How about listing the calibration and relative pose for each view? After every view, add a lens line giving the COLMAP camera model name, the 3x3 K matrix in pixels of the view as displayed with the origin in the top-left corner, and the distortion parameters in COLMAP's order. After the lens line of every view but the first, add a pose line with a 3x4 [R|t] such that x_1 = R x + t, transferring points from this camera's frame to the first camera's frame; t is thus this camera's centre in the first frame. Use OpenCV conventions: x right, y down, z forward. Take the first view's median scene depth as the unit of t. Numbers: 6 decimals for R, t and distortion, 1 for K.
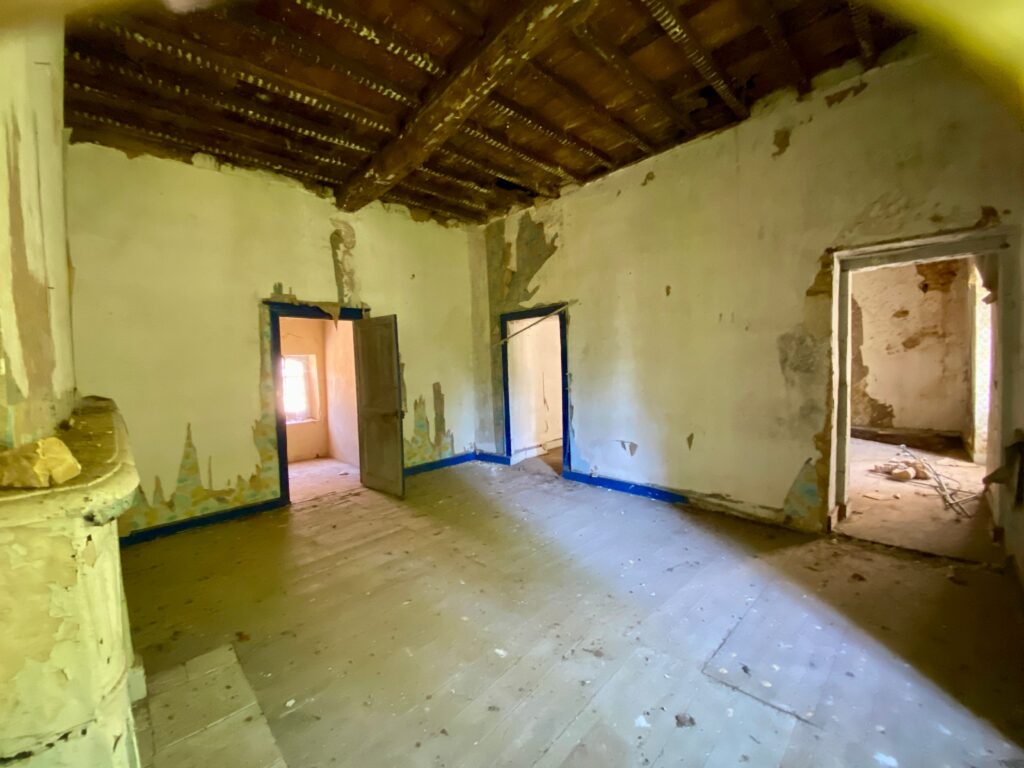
lens RADIAL K [[406.5, 0, 508.7], [0, 406.5, 380.6], [0, 0, 1]] dist [-0.000543, -0.001666]
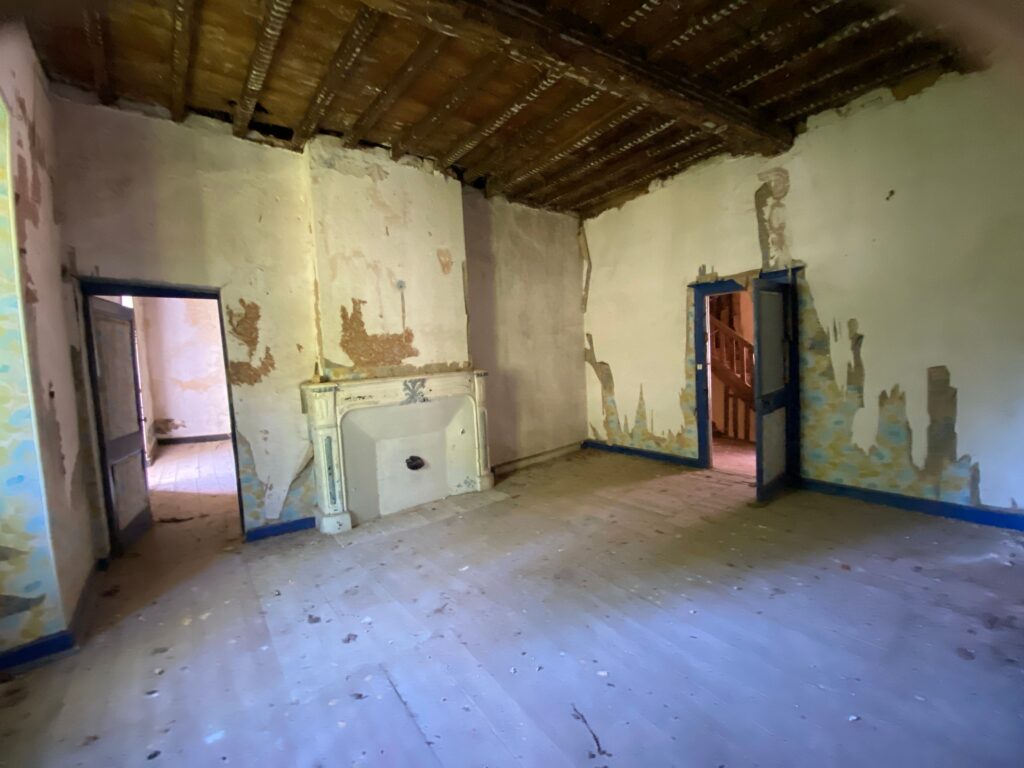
lens RADIAL K [[406.5, 0, 509.6], [0, 406.5, 379.6], [0, 0, 1]] dist [-0.000543, -0.001666]
pose [[-0.095497, 0.101483, -0.990243, 0.597463], [0.001731, 0.994805, 0.101783, -0.048416], [0.995428, 0.008006, -0.095177, 0.608184]]
